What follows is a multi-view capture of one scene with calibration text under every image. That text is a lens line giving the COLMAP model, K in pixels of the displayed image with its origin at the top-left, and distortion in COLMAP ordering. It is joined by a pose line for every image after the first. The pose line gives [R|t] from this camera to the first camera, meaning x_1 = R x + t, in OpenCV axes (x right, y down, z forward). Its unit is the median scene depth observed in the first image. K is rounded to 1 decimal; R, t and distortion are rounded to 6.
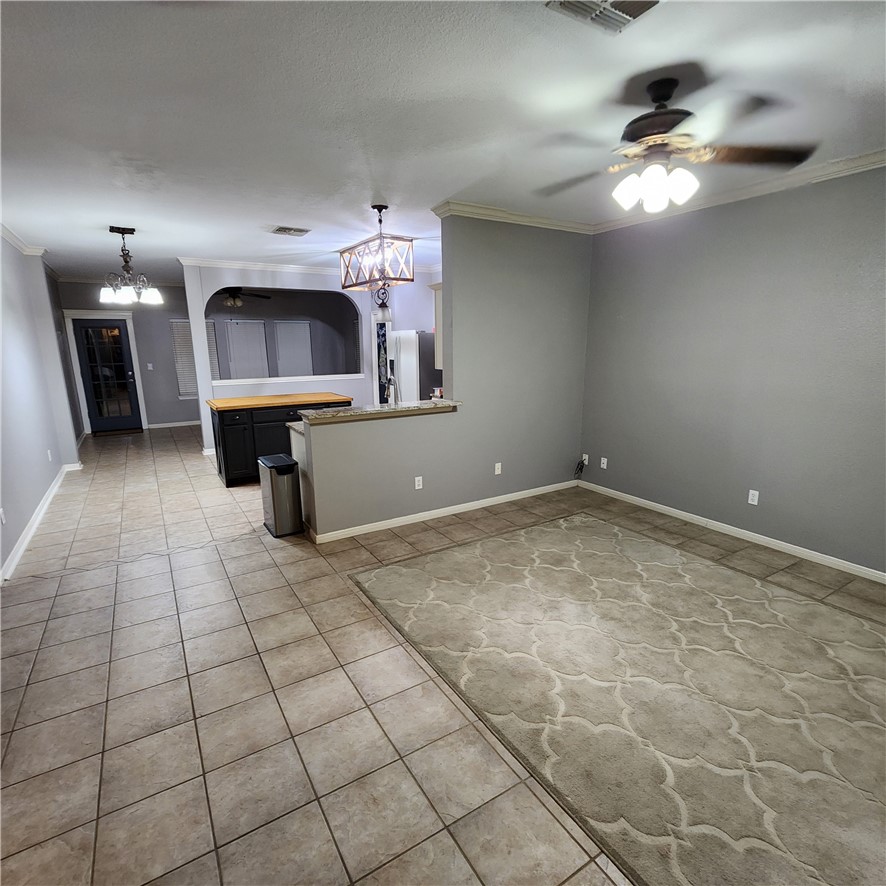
lens RADIAL K [[483.0, 0, 442.4], [0, 483.0, 443.4], [0, 0, 1]] dist [-0.000995, -0.001949]
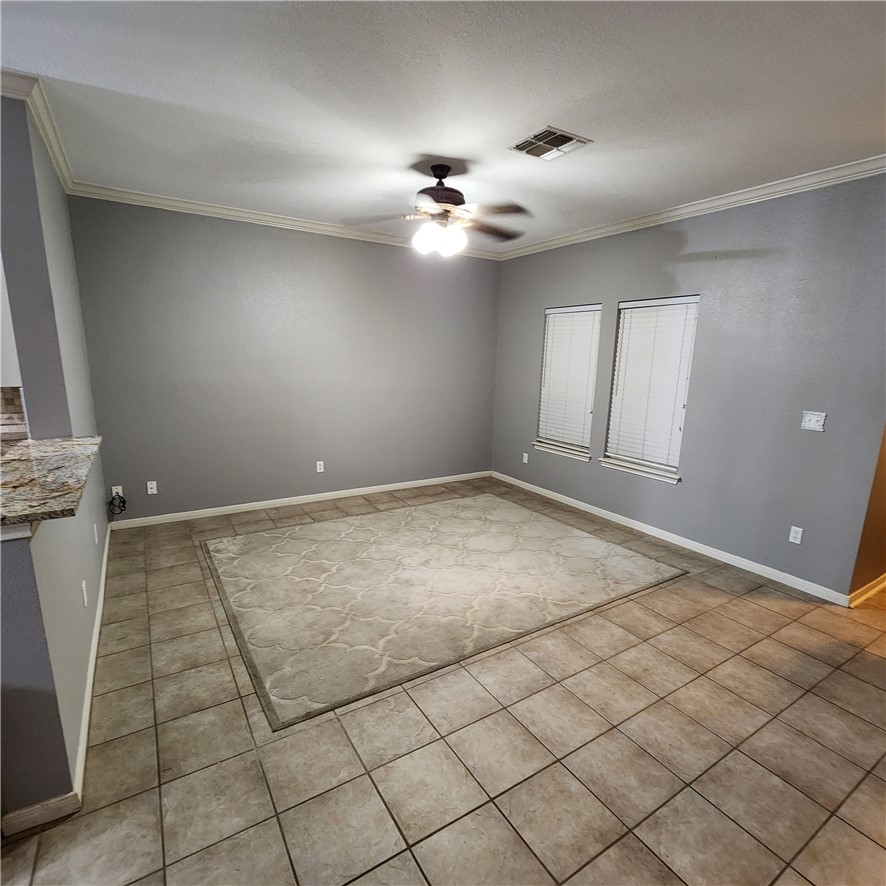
lens RADIAL K [[483.0, 0, 441.3], [0, 483.0, 444.2], [0, 0, 1]] dist [-0.000995, -0.001949]
pose [[0.001475, -0.181547, 0.983381, -0.672436], [0.182089, 0.966991, 0.178248, -0.128557], [-0.983281, 0.178800, 0.034484, 0.672290]]
